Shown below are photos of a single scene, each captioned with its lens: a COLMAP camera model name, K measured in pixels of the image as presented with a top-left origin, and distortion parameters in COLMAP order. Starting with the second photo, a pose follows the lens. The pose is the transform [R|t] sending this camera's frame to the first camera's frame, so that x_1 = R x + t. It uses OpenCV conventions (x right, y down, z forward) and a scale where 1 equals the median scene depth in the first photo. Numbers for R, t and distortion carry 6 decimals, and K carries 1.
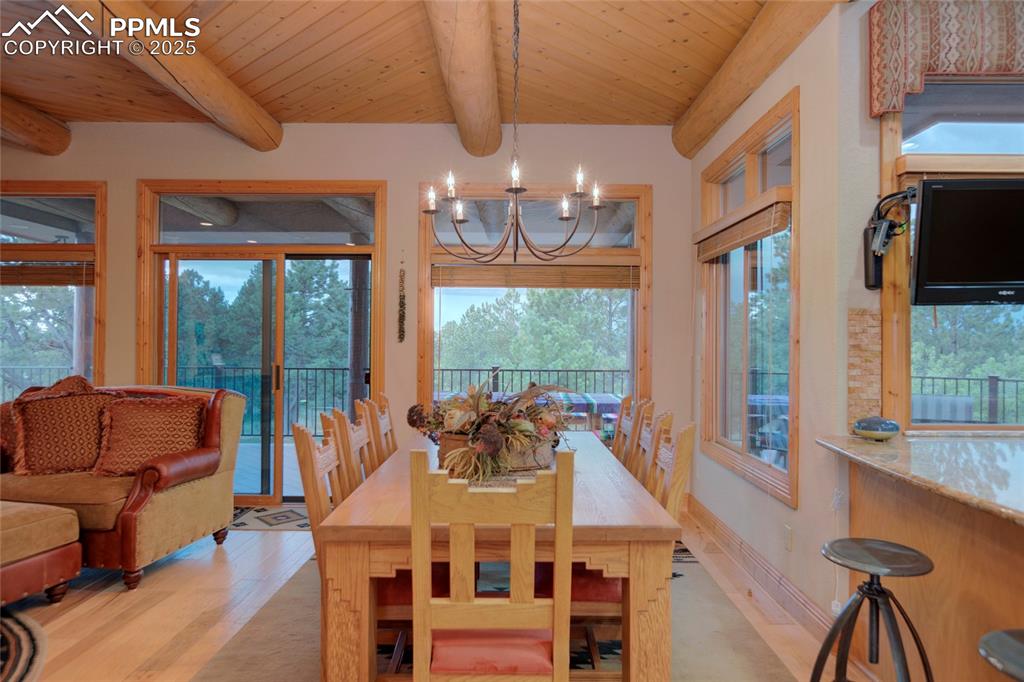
lens RADIAL K [[685.9, 0, 514.4], [0, 685.9, 334.6], [0, 0, 1]] dist [-0.008923, 0.011956]
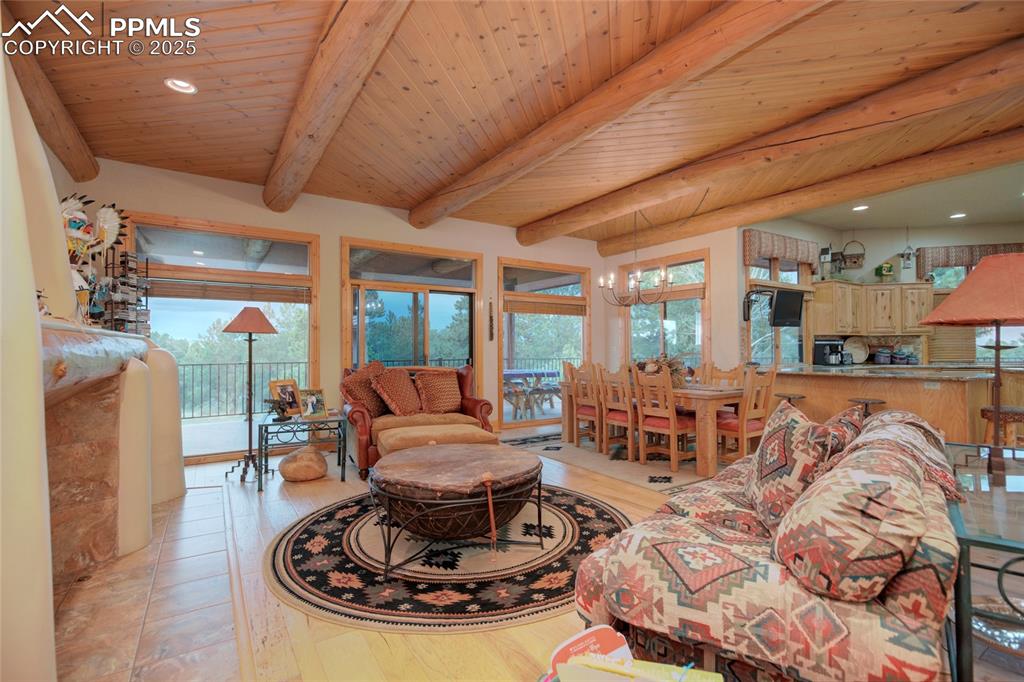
lens RADIAL K [[472.9, 0, 511.8], [0, 472.9, 343.6], [0, 0, 1]] dist [0.006291, -0.000060]
pose [[0.837077, -0.002788, 0.547078, -0.966539], [0.003198, 0.999995, 0.000203, 0.021288], [-0.547076, 0.001580, 0.837081, -0.136459]]
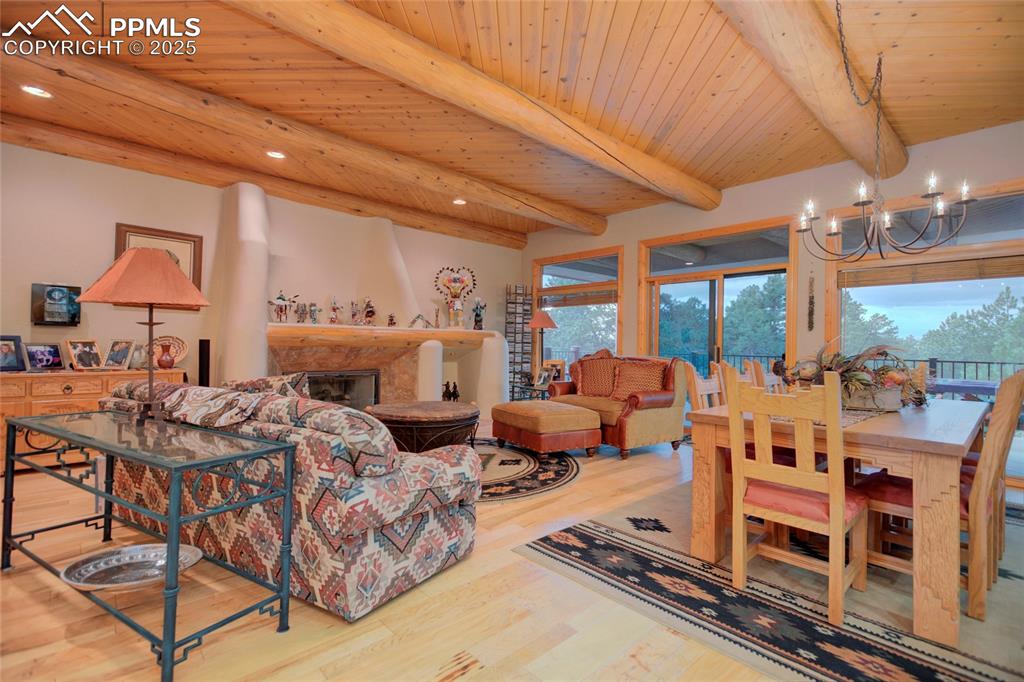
lens RADIAL K [[472.9, 0, 498.0], [0, 472.9, 341.8], [0, 0, 1]] dist [0.006291, -0.000060]
pose [[0.662719, 0.002444, -0.748864, 0.149217], [-0.005262, 0.999985, -0.001393, 0.043671], [0.748850, 0.004864, 0.662722, -0.097858]]
